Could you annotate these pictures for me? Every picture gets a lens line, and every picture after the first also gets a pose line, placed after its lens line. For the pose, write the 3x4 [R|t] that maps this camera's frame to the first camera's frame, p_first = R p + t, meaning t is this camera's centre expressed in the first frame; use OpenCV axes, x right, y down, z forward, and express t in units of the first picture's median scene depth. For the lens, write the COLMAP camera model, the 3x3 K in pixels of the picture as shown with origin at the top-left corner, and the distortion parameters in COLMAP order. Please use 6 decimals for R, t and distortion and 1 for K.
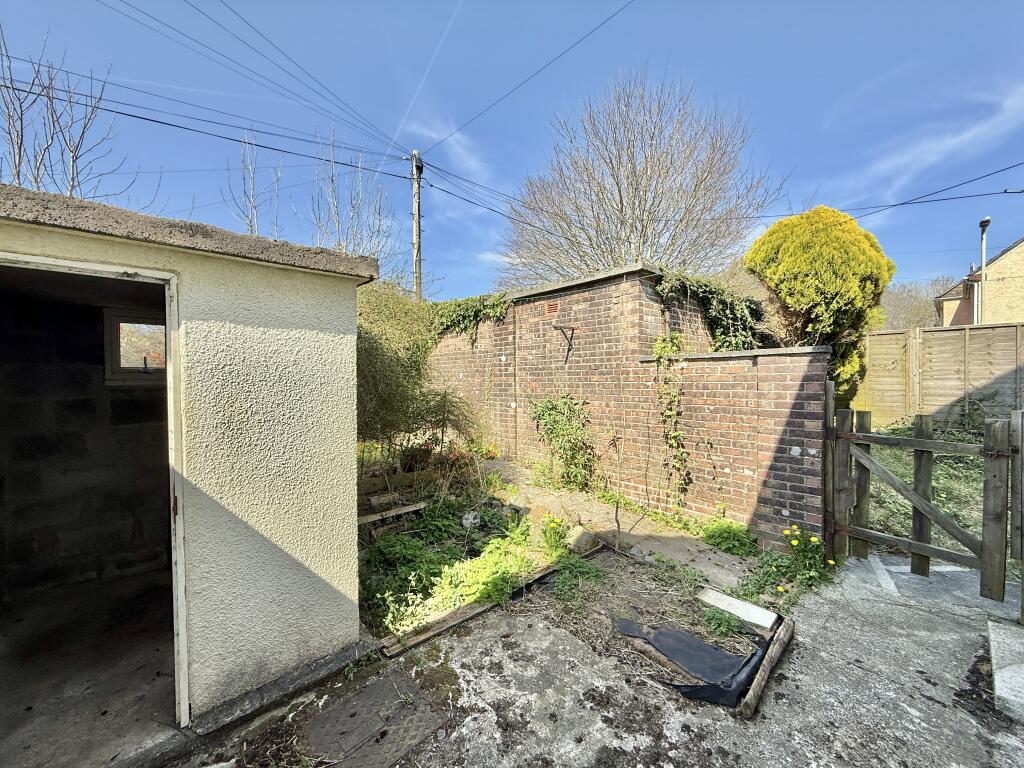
lens RADIAL K [[409.6, 0, 512.0], [0, 409.6, 384.0], [0, 0, 1]] dist [0.000032, 0.000428]
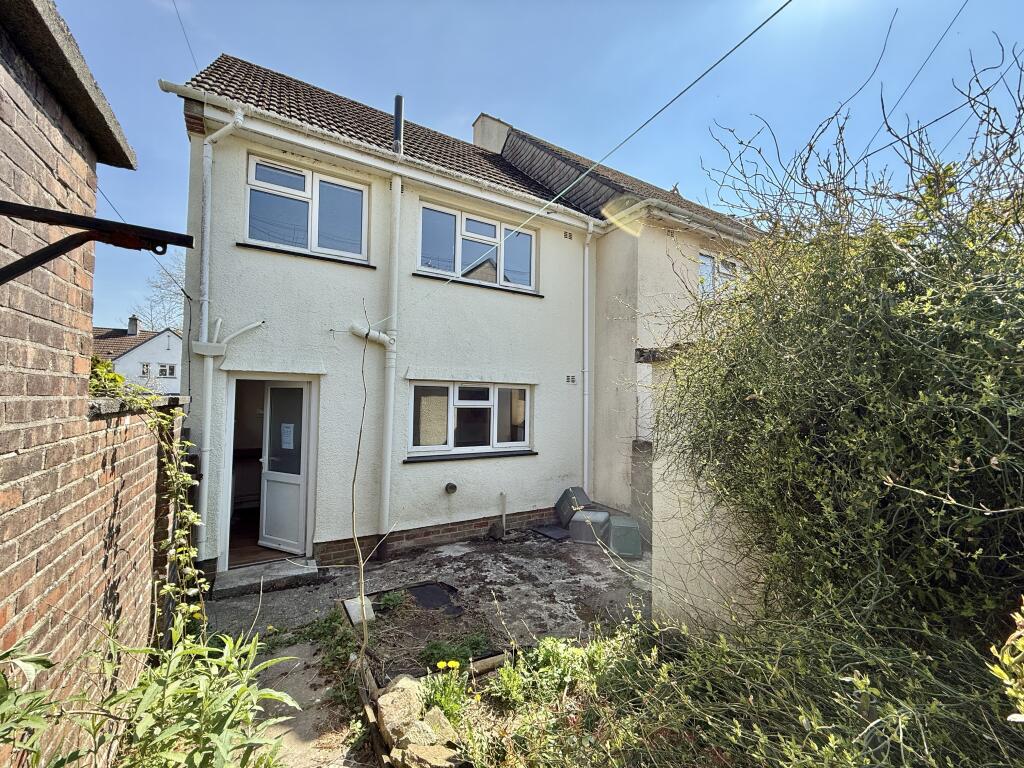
lens RADIAL K [[406.3, 0, 512.0], [0, 406.3, 384.0], [0, 0, 1]] dist [-0.000310, 0.000045]
pose [[-0.978372, -0.004653, 0.206801, -0.225460], [-0.008132, 0.999839, -0.015973, -0.179848], [-0.206693, -0.017309, -0.978253, 2.862544]]
